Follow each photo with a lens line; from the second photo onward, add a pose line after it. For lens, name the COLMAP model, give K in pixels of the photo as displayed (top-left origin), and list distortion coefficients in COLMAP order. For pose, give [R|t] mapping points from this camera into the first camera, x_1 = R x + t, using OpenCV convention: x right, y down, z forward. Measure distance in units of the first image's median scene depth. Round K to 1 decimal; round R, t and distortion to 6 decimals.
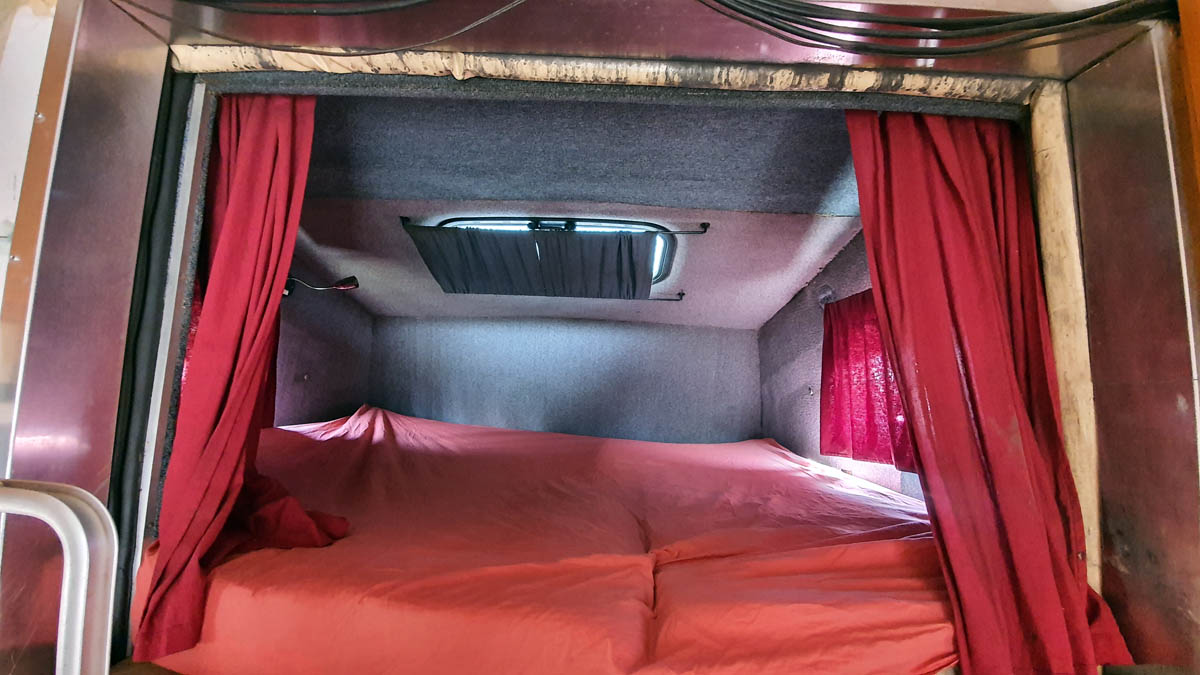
lens RADIAL K [[479.6, 0, 602.3], [0, 479.6, 343.1], [0, 0, 1]] dist [0.013213, -0.017157]
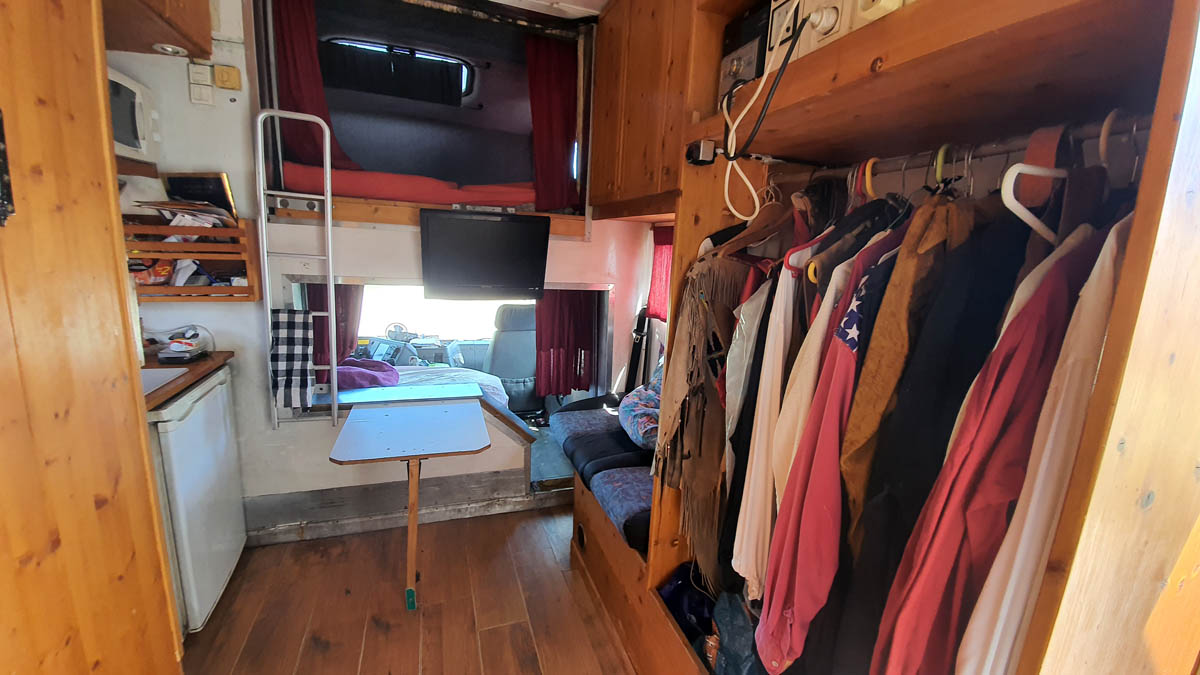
lens RADIAL K [[479.6, 0, 602.3], [0, 479.6, 343.1], [0, 0, 1]] dist [0.013213, -0.017157]
pose [[0.941704, -0.046321, 0.333239, -0.048418], [-0.059455, 0.951976, 0.300343, 0.209187], [-0.331148, -0.302647, 0.893726, -1.184743]]
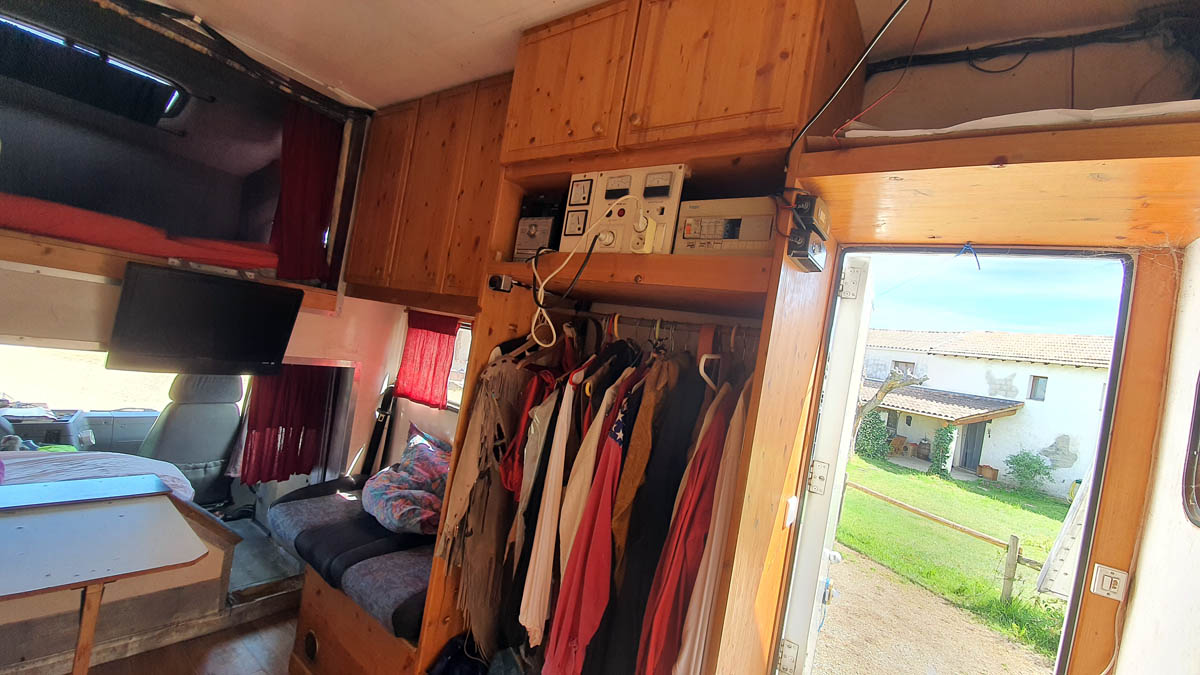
lens RADIAL K [[479.6, 0, 602.3], [0, 479.6, 343.1], [0, 0, 1]] dist [0.013213, -0.017157]
pose [[0.580673, 0.070323, 0.811094, -0.289569], [-0.230330, 0.969751, 0.080818, 0.134315], [-0.780876, -0.233748, 0.579305, -1.214611]]
